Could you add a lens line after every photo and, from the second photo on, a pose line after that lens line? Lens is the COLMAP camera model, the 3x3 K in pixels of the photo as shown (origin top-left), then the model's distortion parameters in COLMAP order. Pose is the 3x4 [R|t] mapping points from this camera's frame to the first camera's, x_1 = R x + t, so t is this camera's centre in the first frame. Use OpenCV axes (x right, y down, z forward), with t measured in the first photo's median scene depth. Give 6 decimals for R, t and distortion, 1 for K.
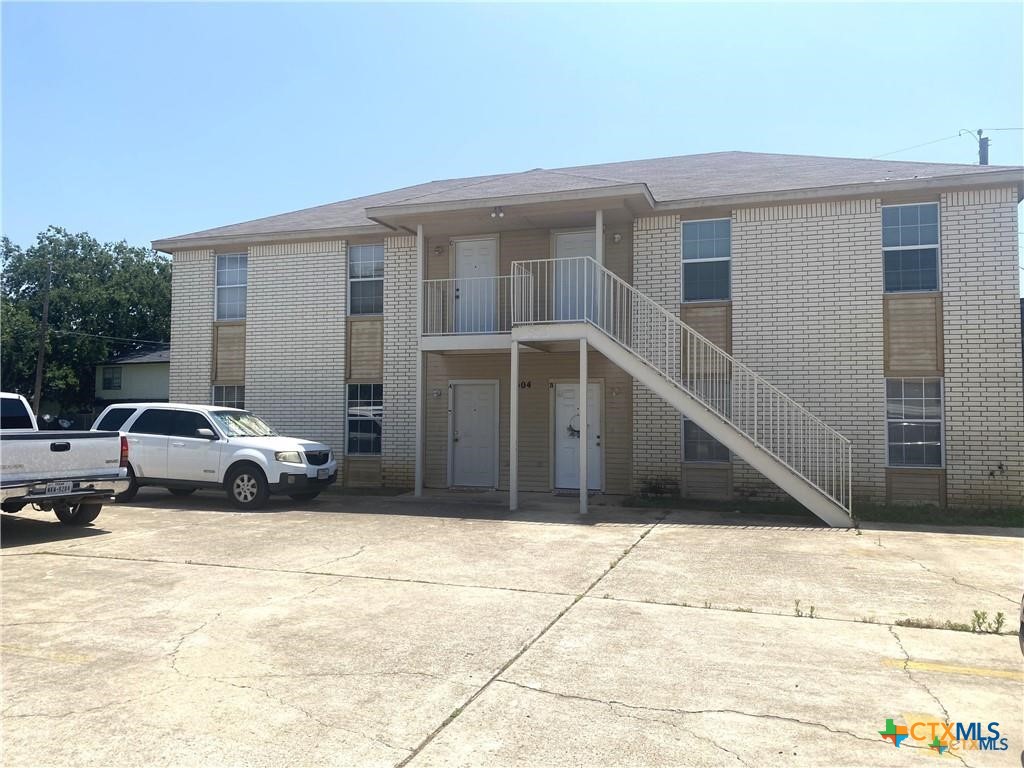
lens RADIAL K [[790.5, 0, 508.3], [0, 790.5, 386.5], [0, 0, 1]] dist [-0.016728, -0.031360]
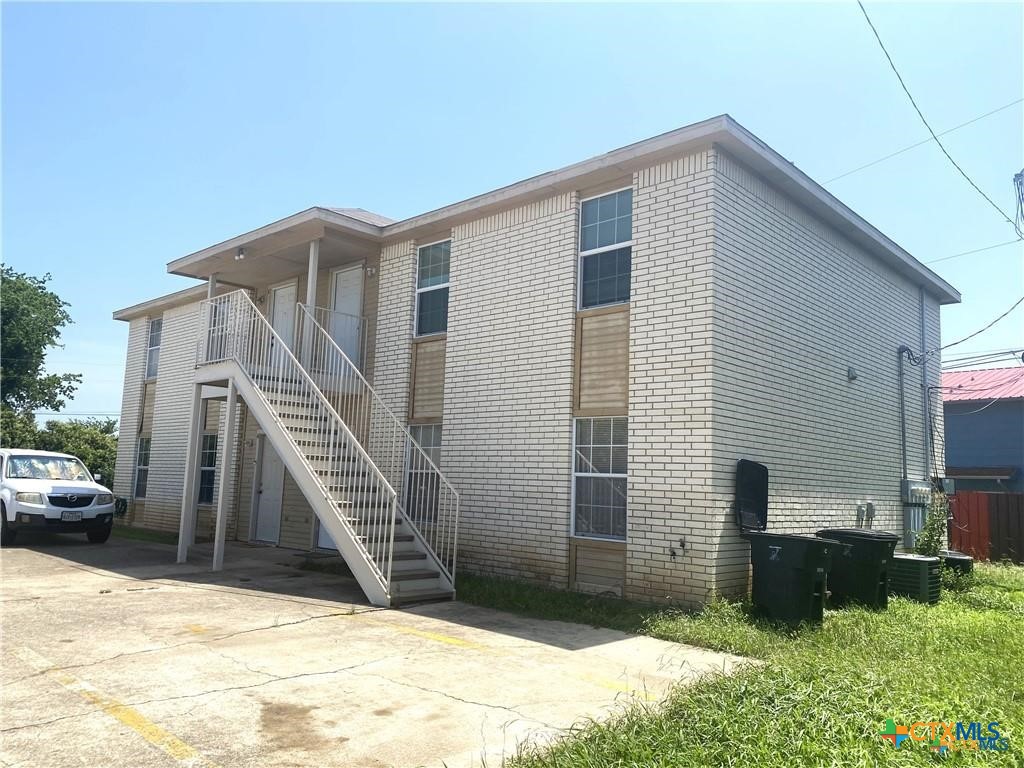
lens RADIAL K [[790.5, 0, 514.4], [0, 790.5, 385.6], [0, 0, 1]] dist [-0.016728, -0.031360]
pose [[0.923768, -0.023589, -0.382225, 0.720948], [-0.012689, 0.995668, -0.092115, 0.027984], [0.382742, 0.089943, 0.919467, 0.269919]]
